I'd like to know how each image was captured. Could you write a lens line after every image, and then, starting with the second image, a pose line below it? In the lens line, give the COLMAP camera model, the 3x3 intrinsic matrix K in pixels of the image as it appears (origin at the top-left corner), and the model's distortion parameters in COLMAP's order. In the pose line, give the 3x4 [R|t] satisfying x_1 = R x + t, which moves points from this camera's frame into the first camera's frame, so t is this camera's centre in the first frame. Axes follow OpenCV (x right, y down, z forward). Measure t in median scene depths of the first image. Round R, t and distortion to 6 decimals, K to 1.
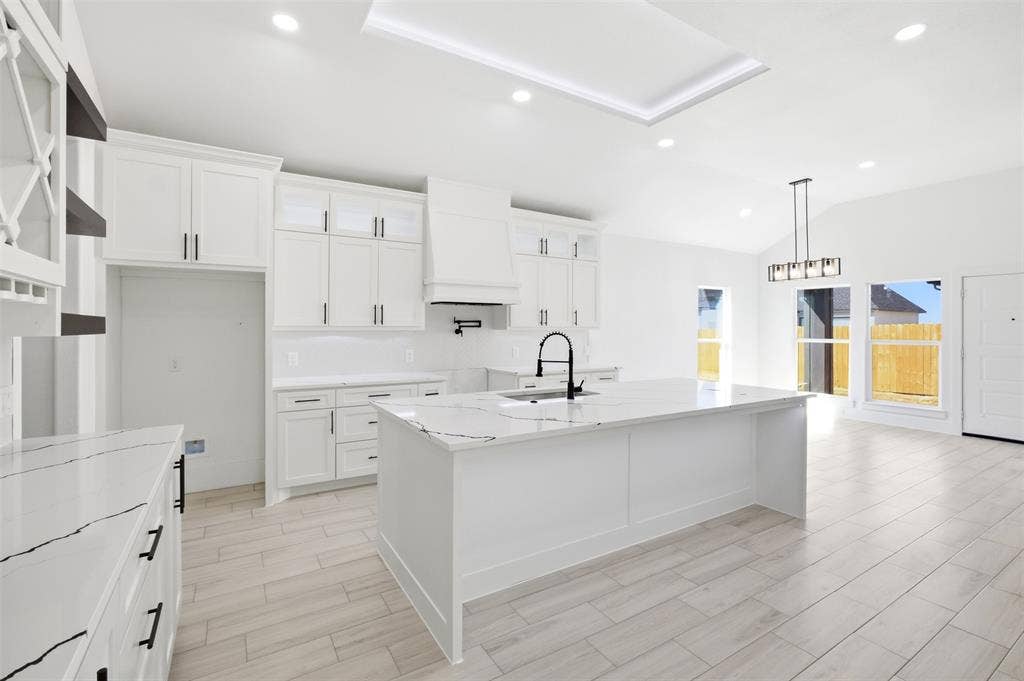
lens RADIAL K [[457.3, 0, 511.2], [0, 457.3, 328.9], [0, 0, 1]] dist [-0.019306, 0.000209]
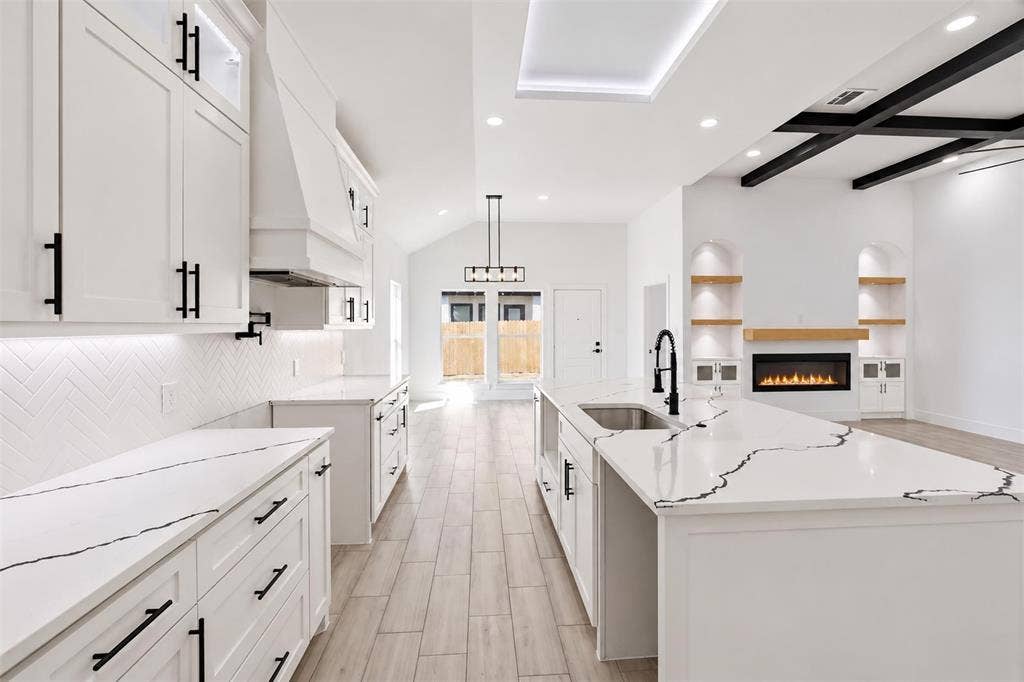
lens RADIAL K [[452.8, 0, 511.9], [0, 452.8, 314.4], [0, 0, 1]] dist [-0.000840, -0.000033]
pose [[0.457582, 0.016030, 0.889023, -0.465766], [0.004816, 0.999778, -0.020506, -0.004382], [-0.889154, 0.013664, 0.457403, 0.573997]]
